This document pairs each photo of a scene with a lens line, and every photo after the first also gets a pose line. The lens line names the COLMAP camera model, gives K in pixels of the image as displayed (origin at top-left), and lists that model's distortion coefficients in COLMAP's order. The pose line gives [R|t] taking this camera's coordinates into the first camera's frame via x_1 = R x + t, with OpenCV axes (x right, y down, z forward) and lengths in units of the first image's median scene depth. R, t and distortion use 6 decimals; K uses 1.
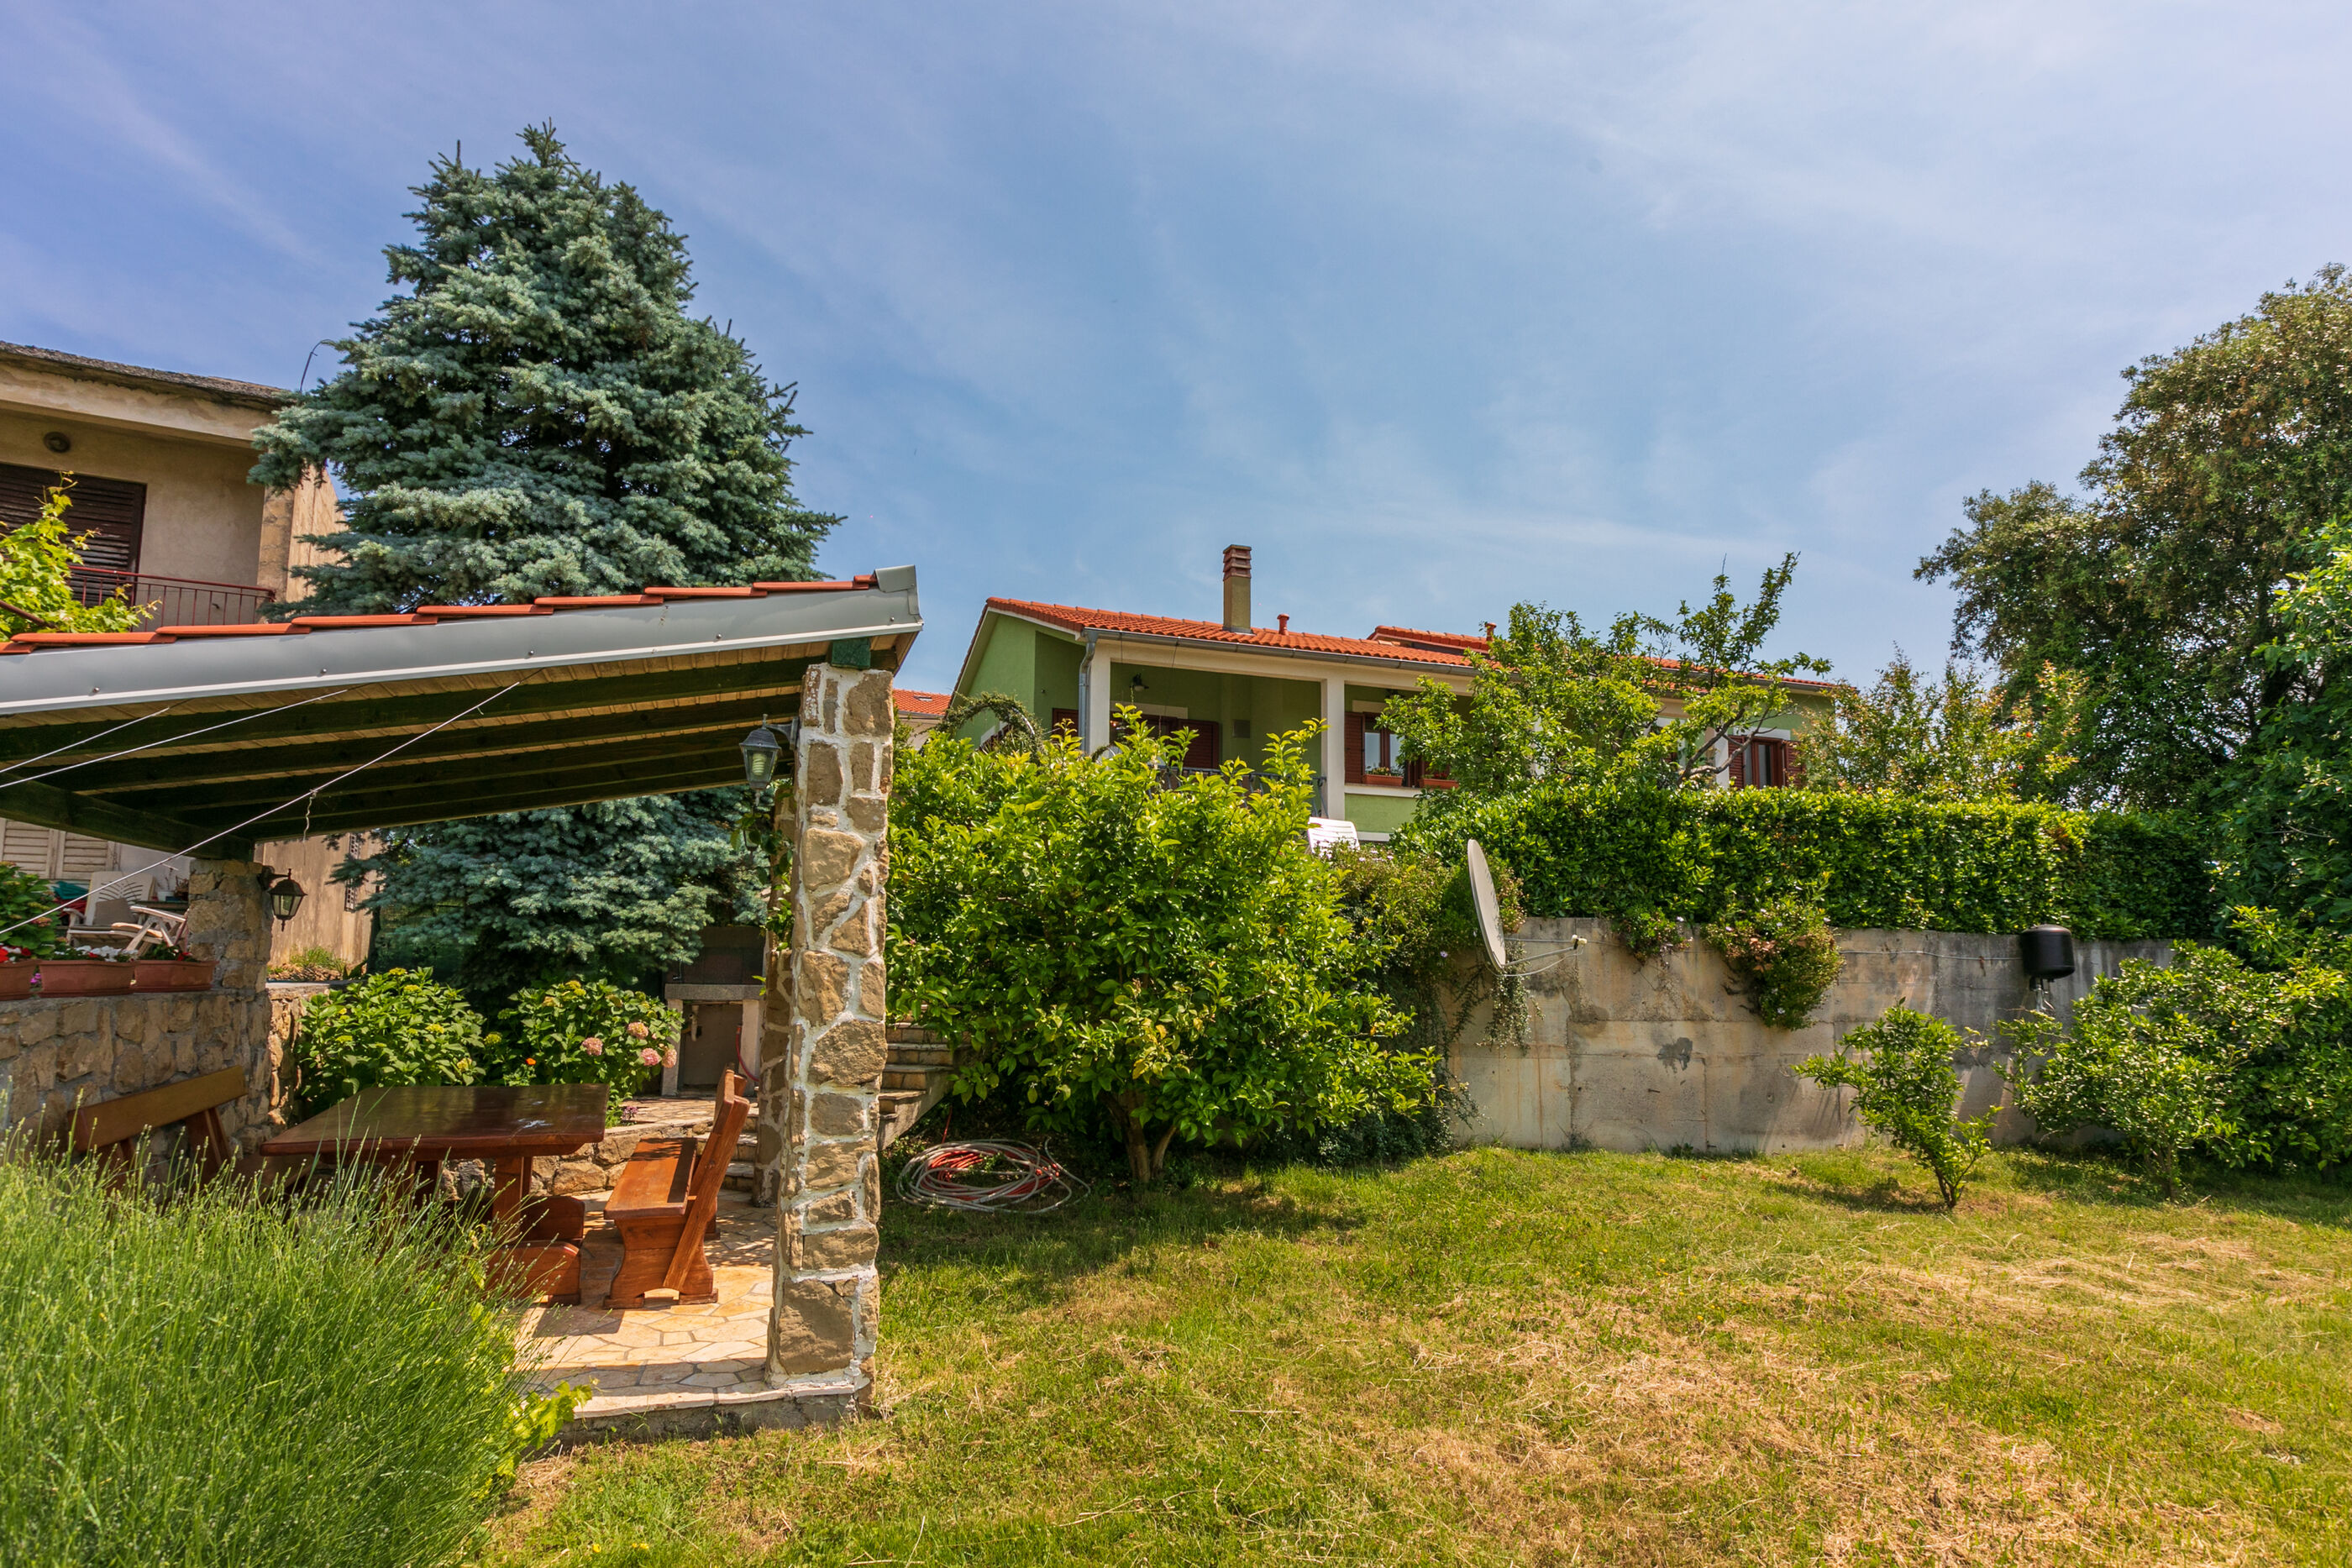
lens RADIAL K [[1283.2, 0, 1172.5], [0, 1283.2, 845.2], [0, 0, 1]] dist [-0.000898, 0.000443]
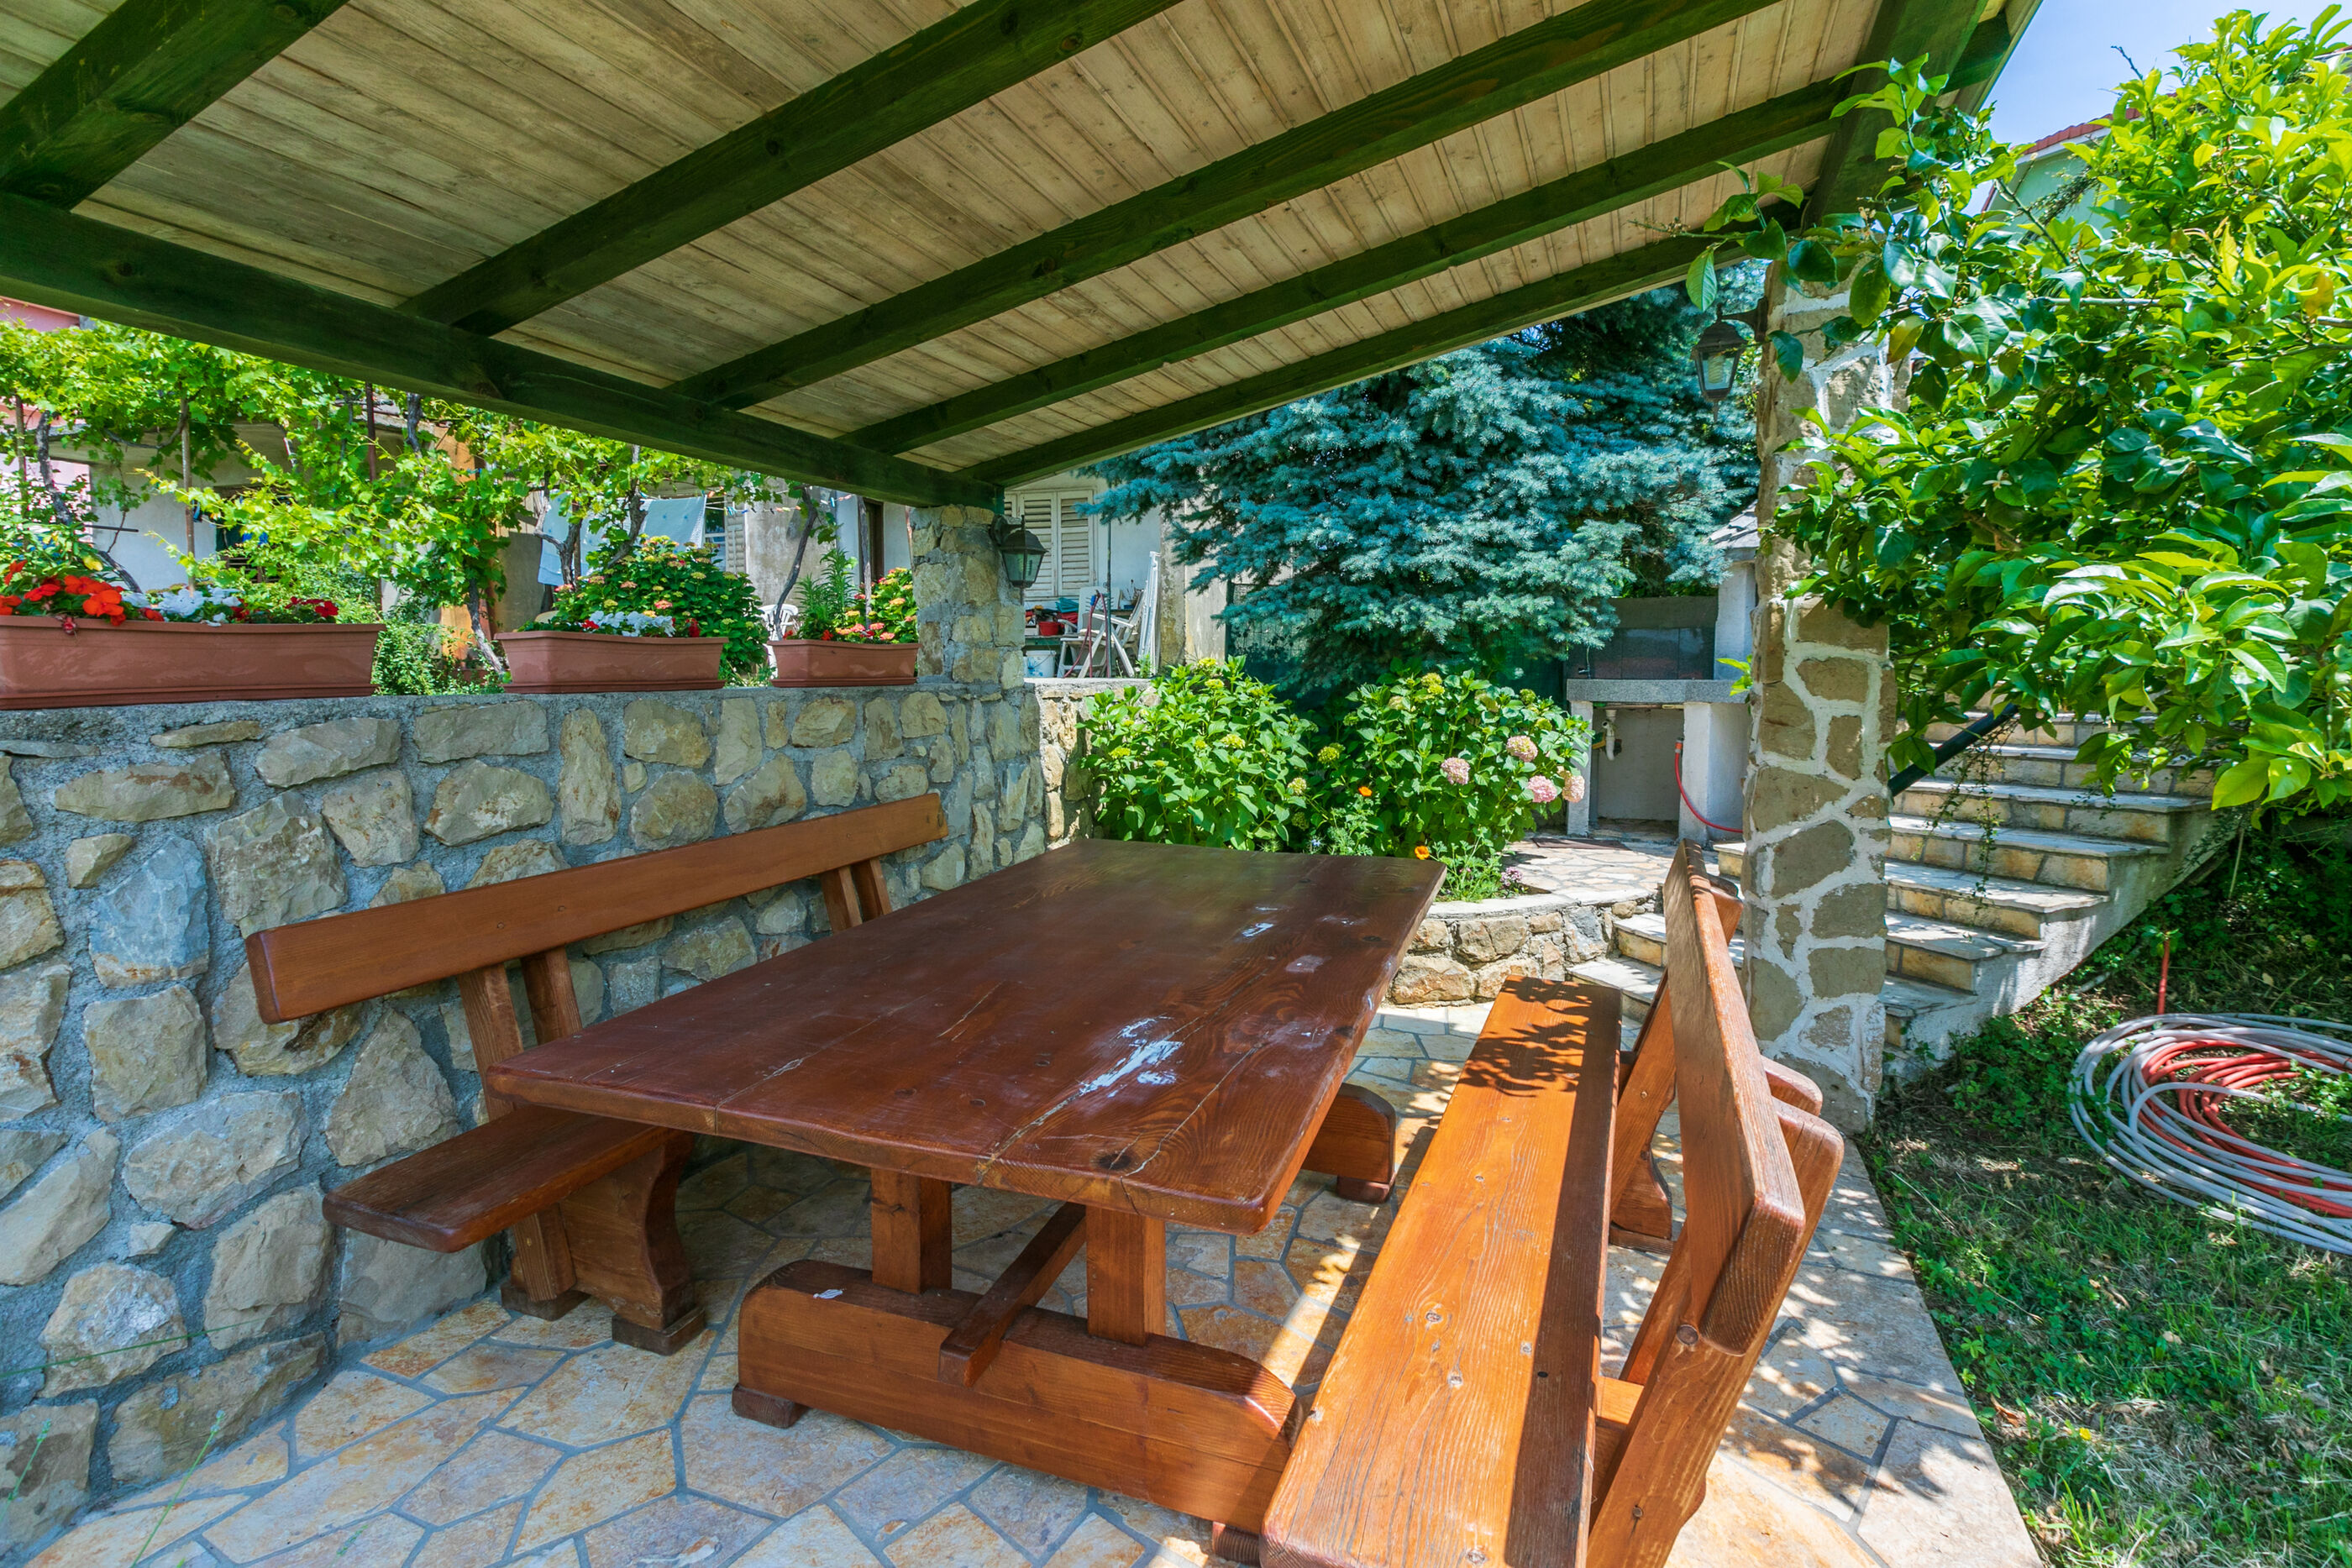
lens RADIAL K [[1082.0, 0, 1165.5], [0, 1082.0, 709.6], [0, 0, 1]] dist [0.000996, -0.000043]
pose [[0.733883, 0.012194, -0.679167, -0.174359], [0.075066, 0.992259, 0.098928, 0.056321], [0.675116, -0.123584, 0.727287, 0.474629]]
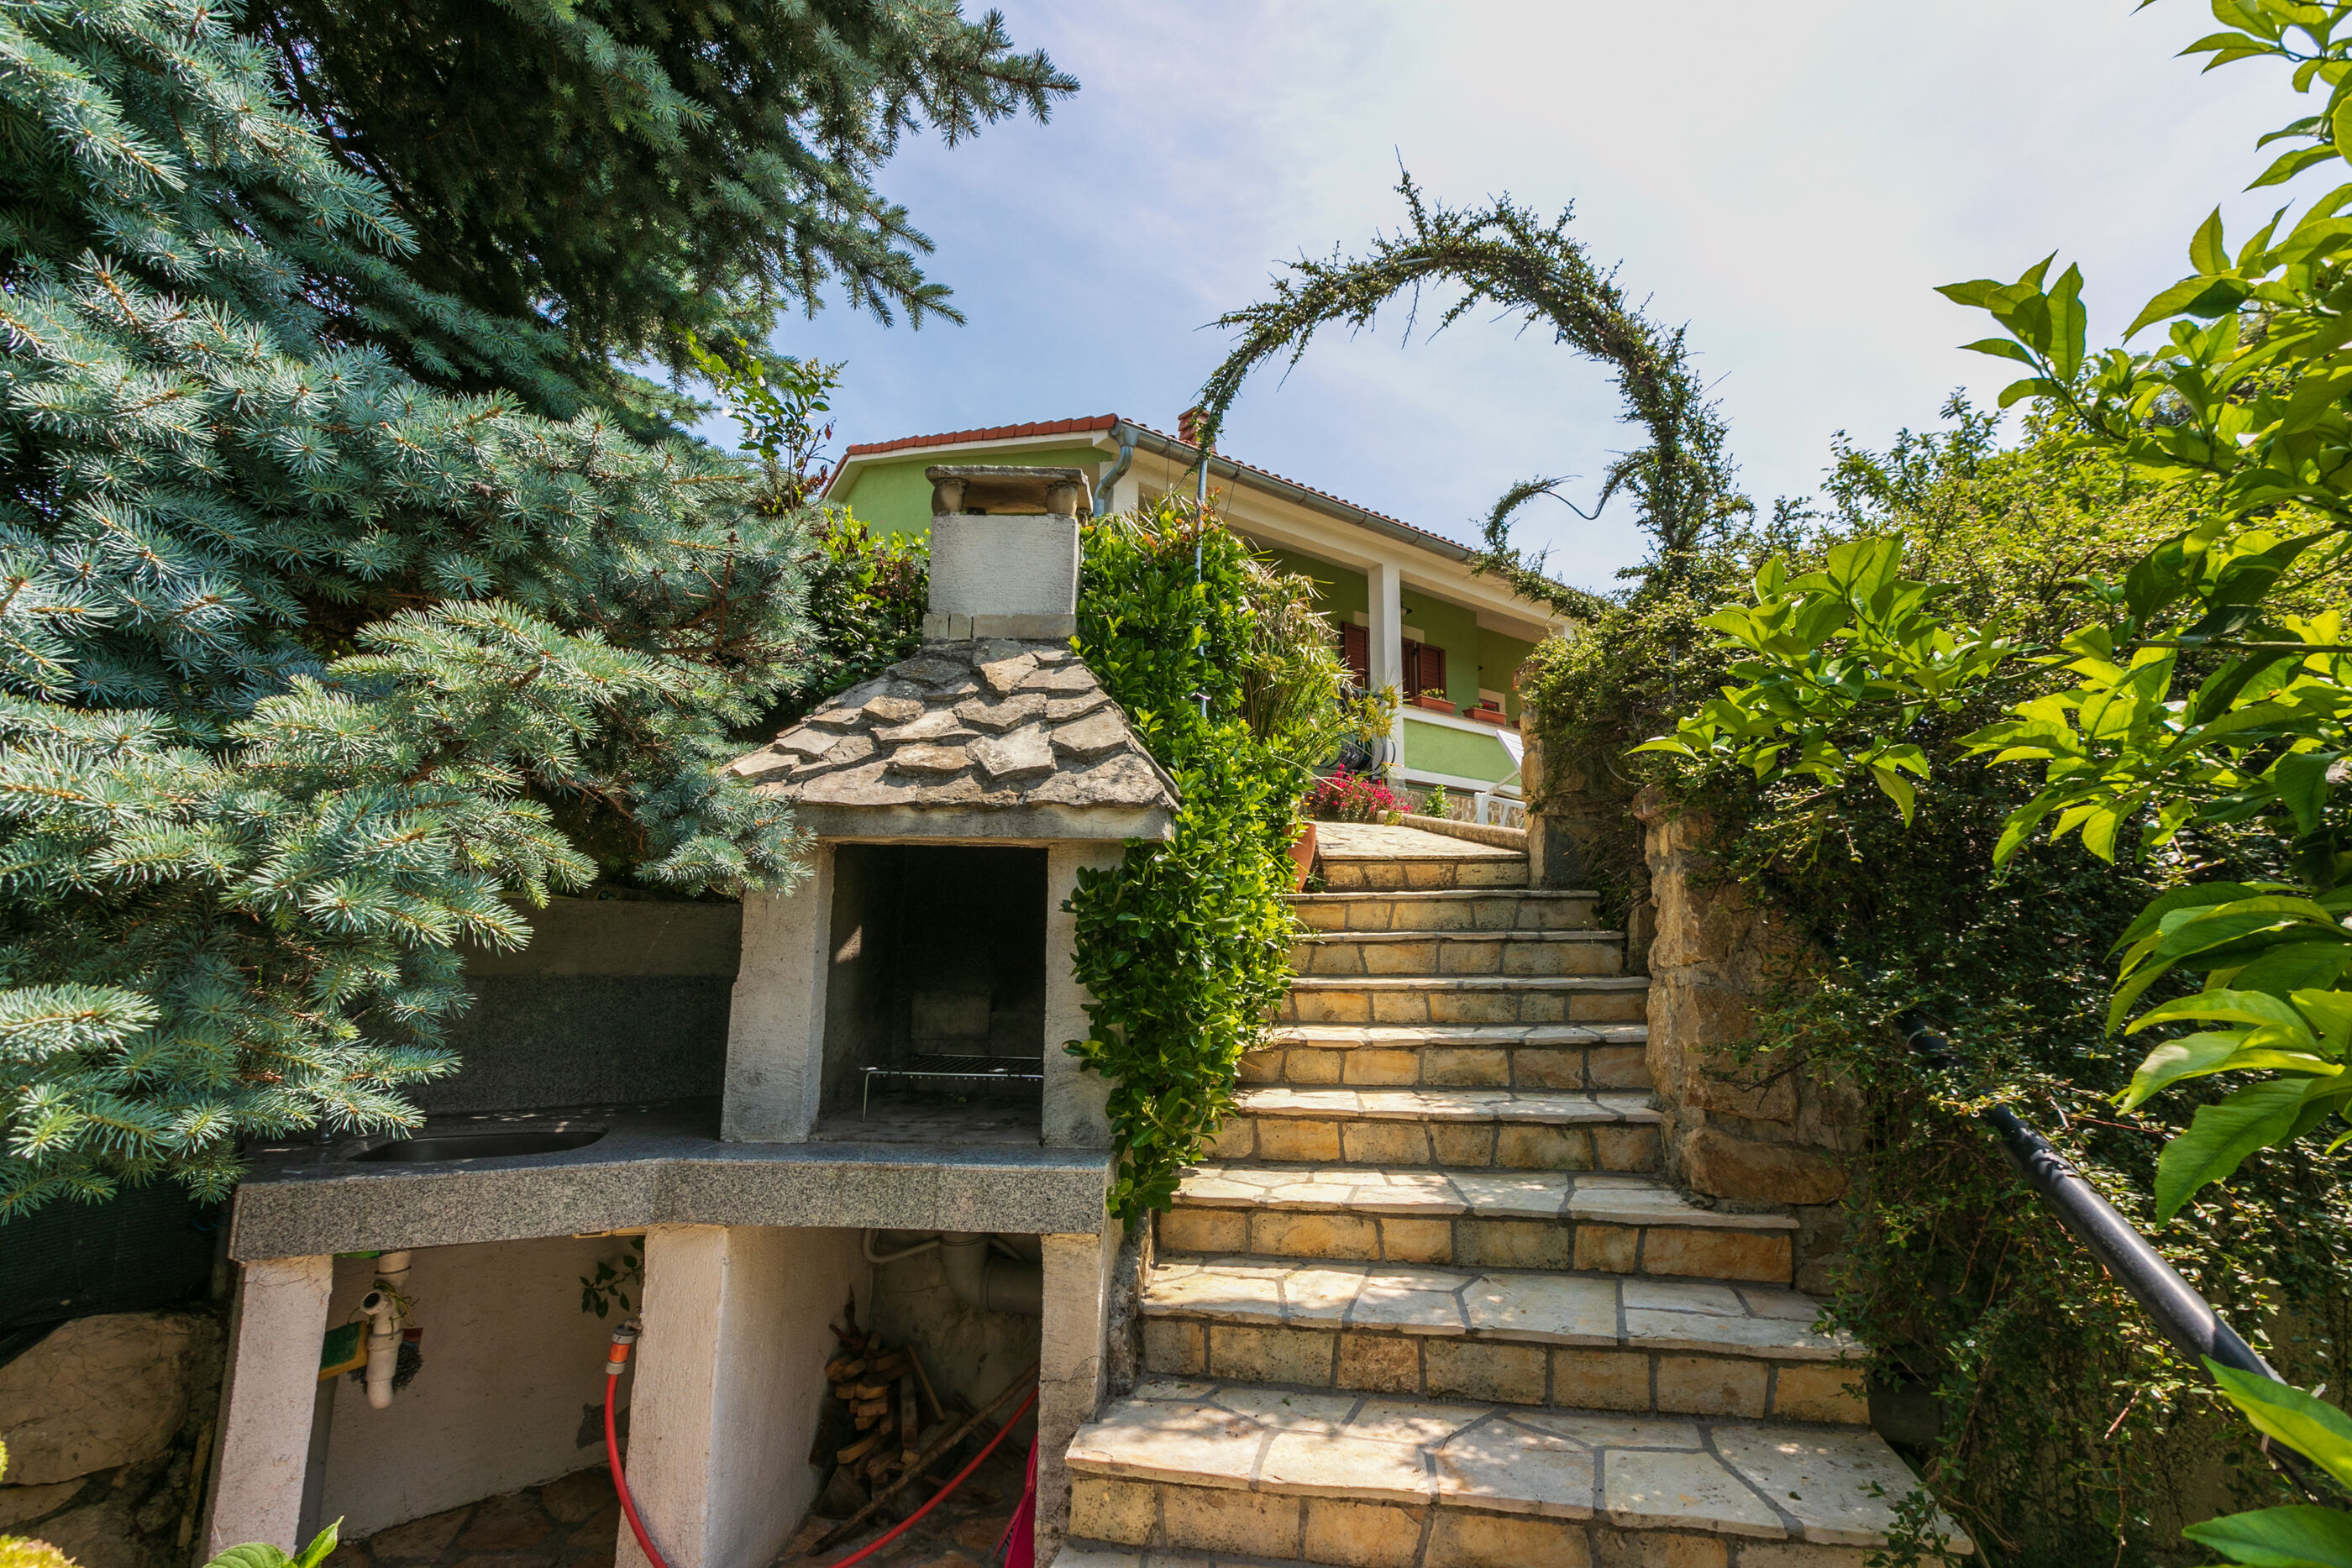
lens RADIAL K [[1061.5, 0, 1166.6], [0, 1061.5, 785.1], [0, 0, 1]] dist [0.017238, -0.006334]
pose [[0.954463, 0.032769, 0.296524, -0.349231], [-0.021262, 0.998893, -0.041949, 0.054736], [-0.297571, 0.033734, 0.954104, 0.899879]]
